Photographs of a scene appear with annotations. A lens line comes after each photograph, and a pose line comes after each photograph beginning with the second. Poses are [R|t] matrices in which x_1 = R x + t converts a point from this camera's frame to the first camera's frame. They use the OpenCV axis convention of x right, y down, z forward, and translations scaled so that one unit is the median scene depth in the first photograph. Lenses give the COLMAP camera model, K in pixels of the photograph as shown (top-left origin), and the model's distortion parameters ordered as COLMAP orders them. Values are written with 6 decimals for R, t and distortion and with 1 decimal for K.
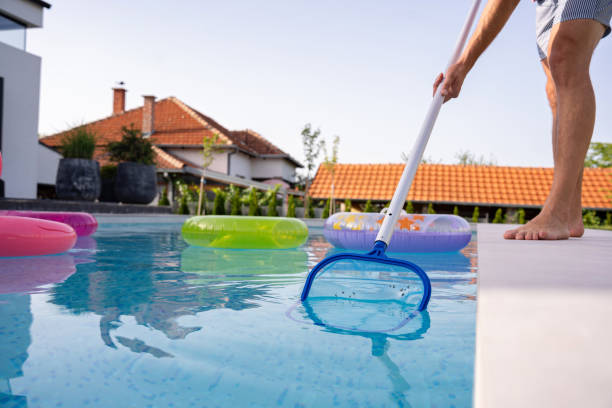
lens RADIAL K [[546.2, 0, 306.0], [0, 546.2, 204.0], [0, 0, 1]] dist [-0.009439, -0.003886]
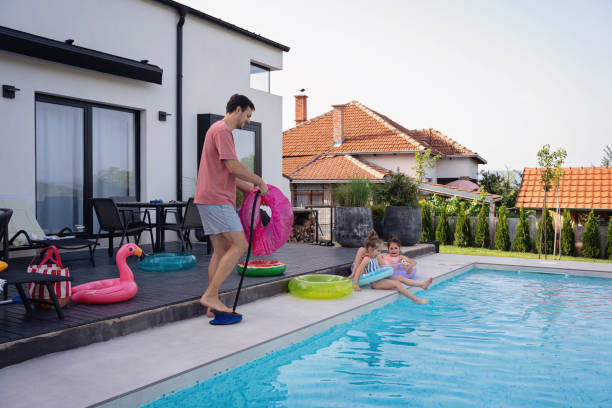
lens RADIAL K [[544.0, 0, 306.0], [0, 544.0, 204.0], [0, 0, 1]] dist [-0.006422, 0.004128]
pose [[0.966612, -0.022862, -0.255223, -0.105639], [0.032539, 0.998900, 0.033755, -0.056939], [0.254171, -0.040932, 0.966293, -0.029749]]
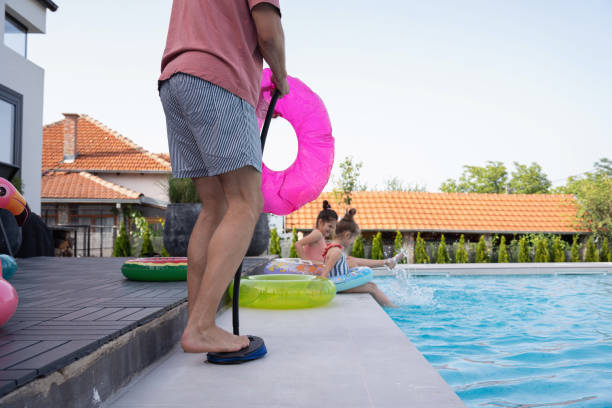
lens RADIAL K [[541.4, 0, 306.0], [0, 541.4, 204.0], [0, 0, 1]] dist [-0.010793, -0.003801]
pose [[0.956293, -0.015352, 0.292007, -0.220768], [0.024598, 0.999305, -0.028020, -0.025075], [-0.291374, 0.033978, 0.956006, 0.084084]]
